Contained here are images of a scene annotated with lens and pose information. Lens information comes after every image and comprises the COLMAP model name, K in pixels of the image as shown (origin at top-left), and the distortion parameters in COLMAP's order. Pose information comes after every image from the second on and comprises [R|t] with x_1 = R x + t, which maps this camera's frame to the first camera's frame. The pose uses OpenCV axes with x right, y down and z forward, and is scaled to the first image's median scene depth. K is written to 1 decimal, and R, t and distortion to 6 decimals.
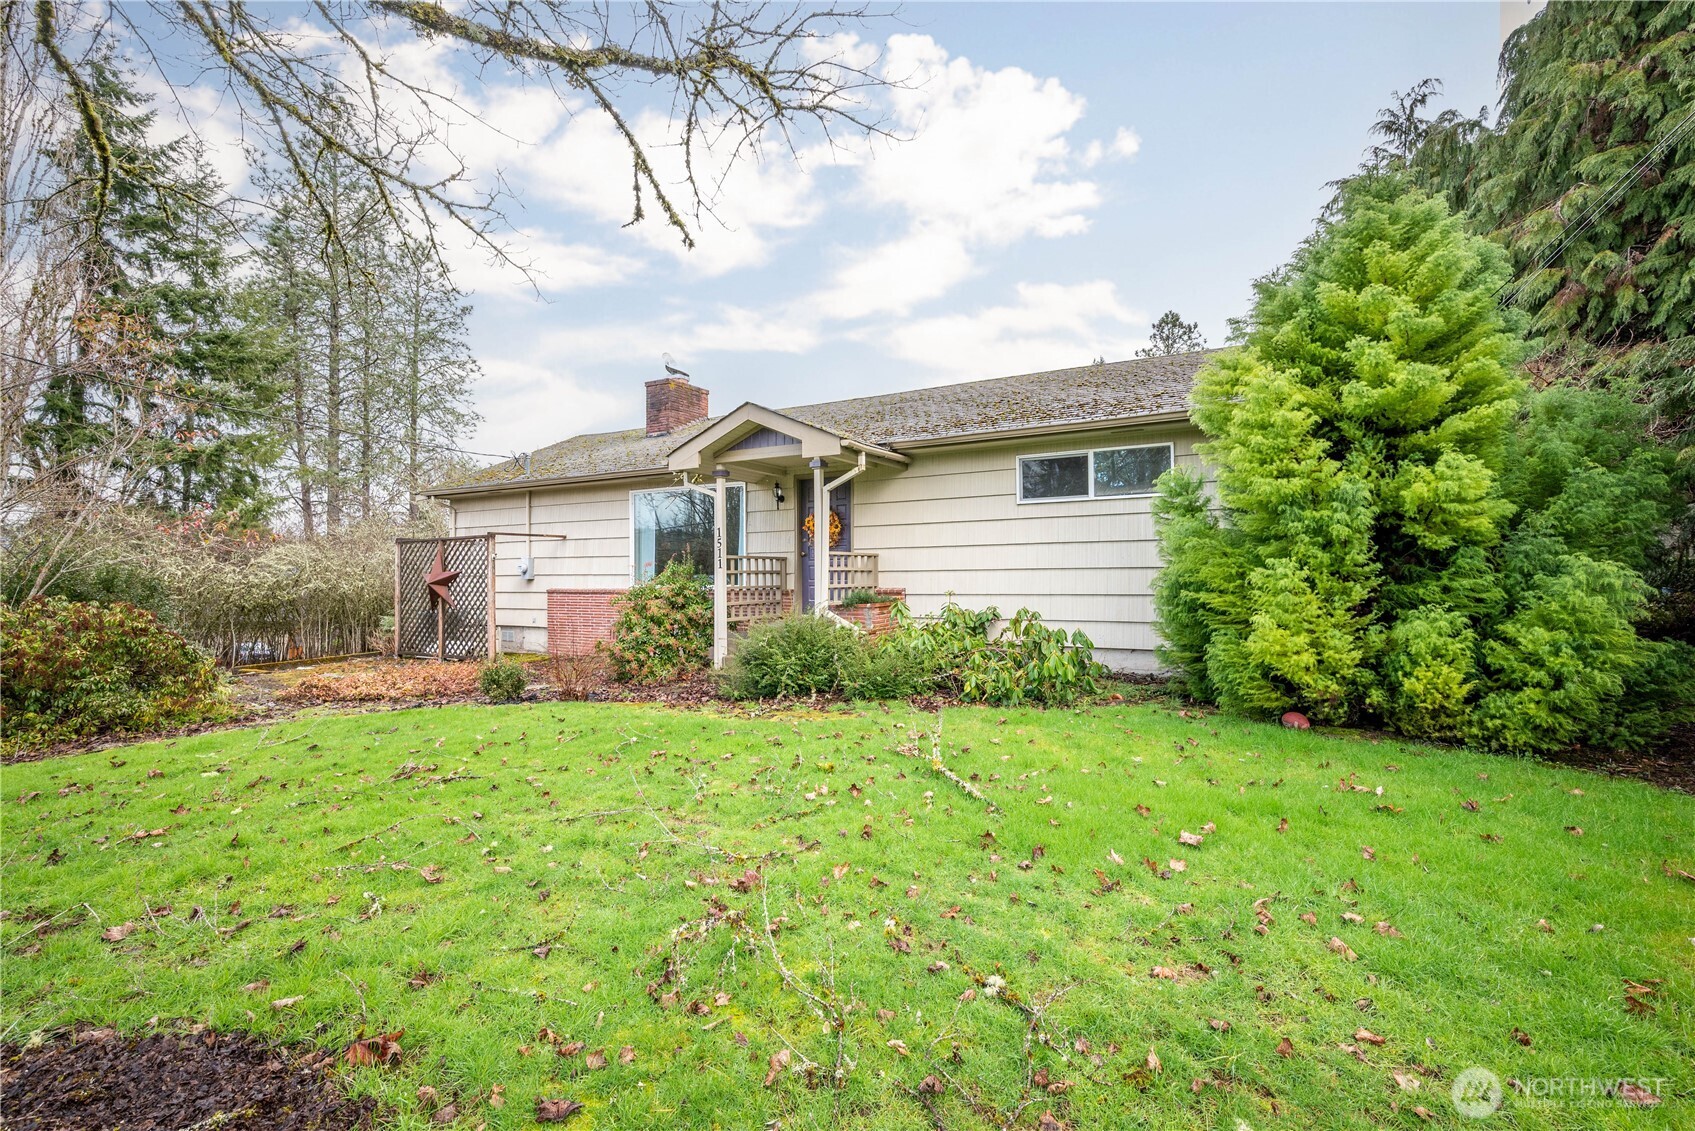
lens RADIAL K [[751.7, 0, 838.5], [0, 751.7, 570.0], [0, 0, 1]] dist [-0.009581, -0.000021]
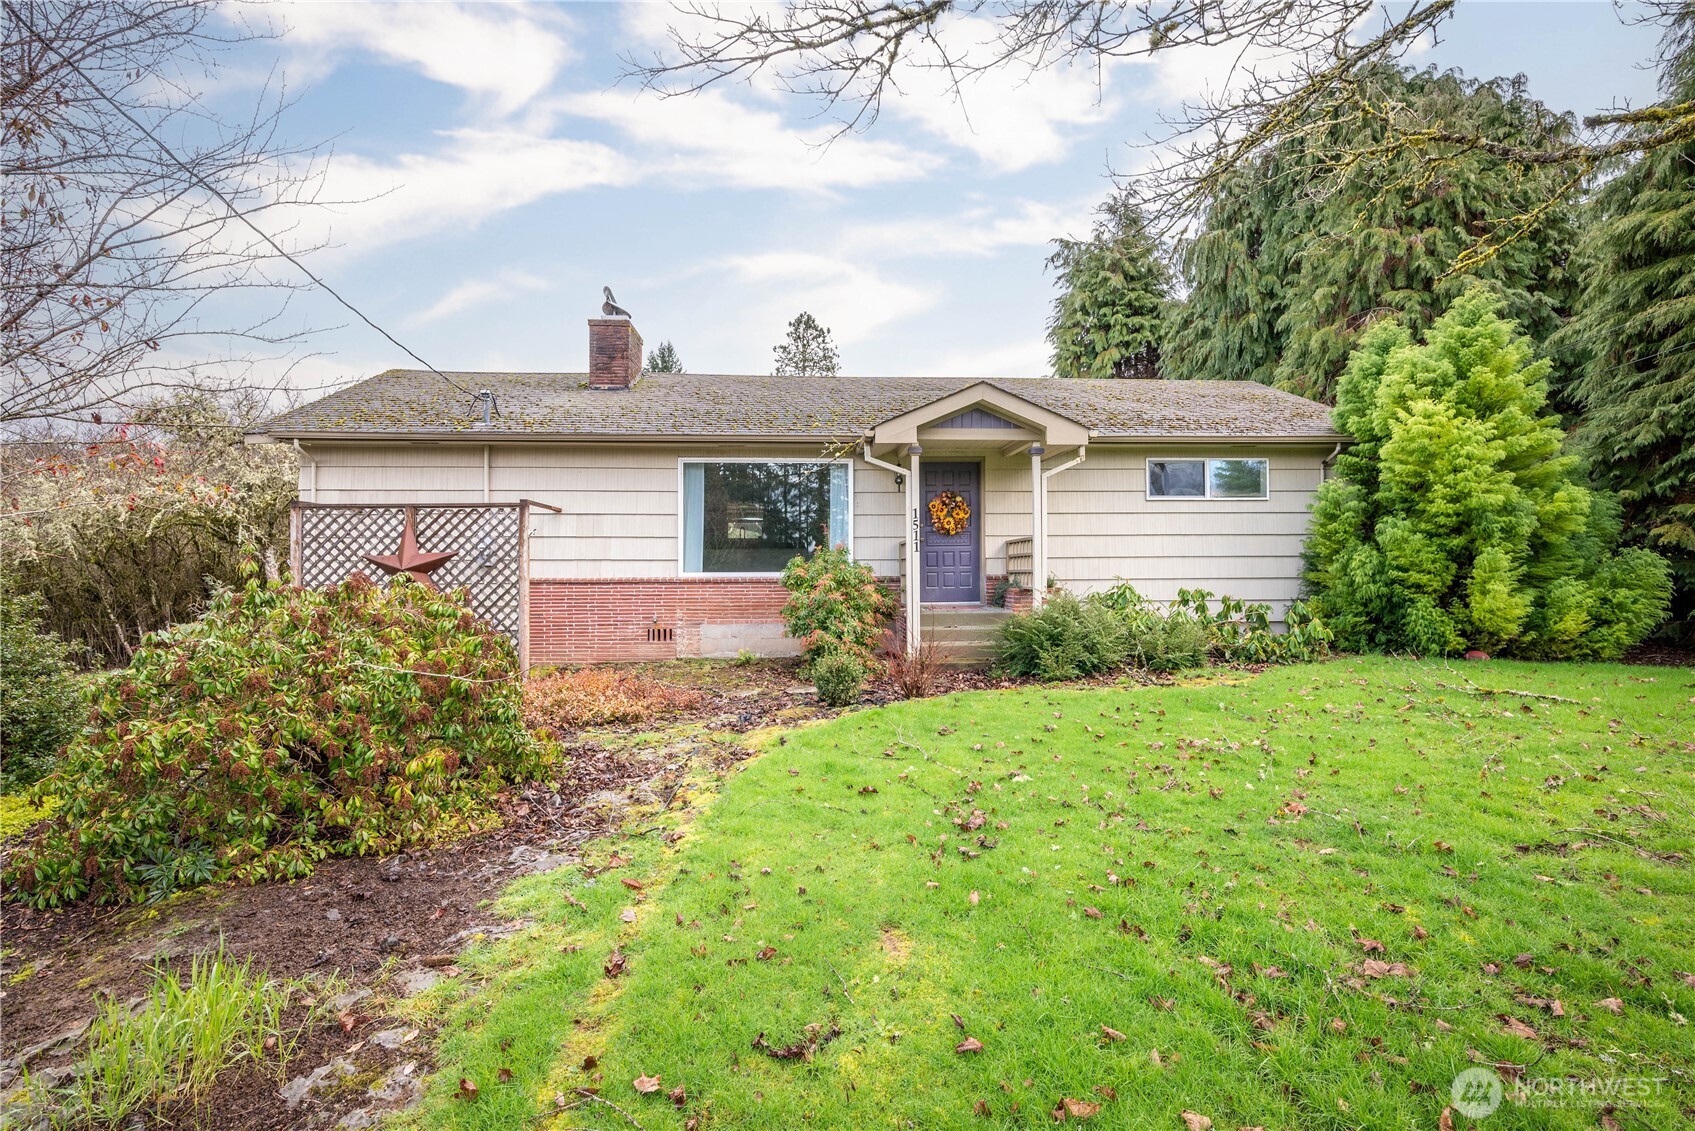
lens RADIAL K [[822.0, 0, 851.5], [0, 822.0, 572.7], [0, 0, 1]] dist [-0.005054, -0.000364]
pose [[0.832701, 0.000717, 0.553722, -0.829115], [-0.005007, 0.999968, 0.006234, 0.018216], [-0.553700, -0.007963, 0.832678, 0.196482]]
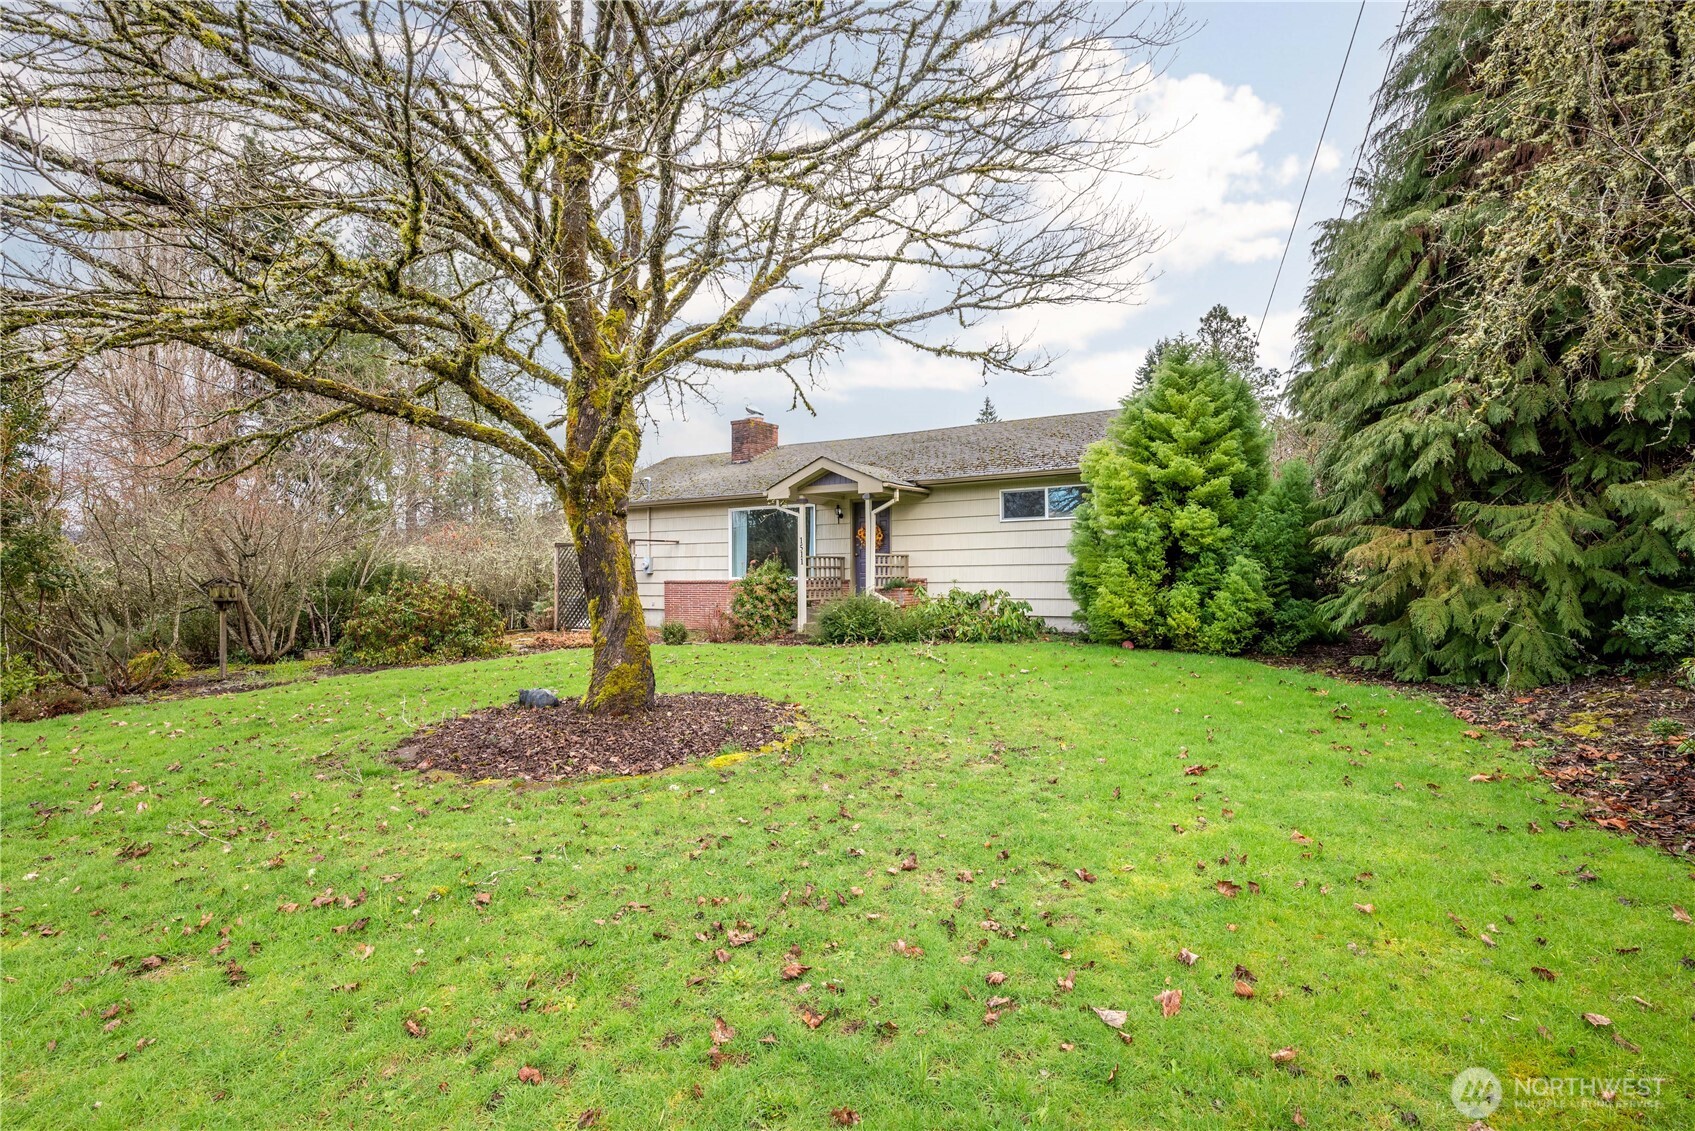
lens RADIAL K [[822.0, 0, 837.1], [0, 822.0, 572.1], [0, 0, 1]] dist [-0.005054, -0.000364]
pose [[0.998693, 0.000346, -0.051105, -0.004601], [-0.000188, 0.999995, 0.003094, 0.008226], [0.051105, -0.003080, 0.998689, -0.654752]]
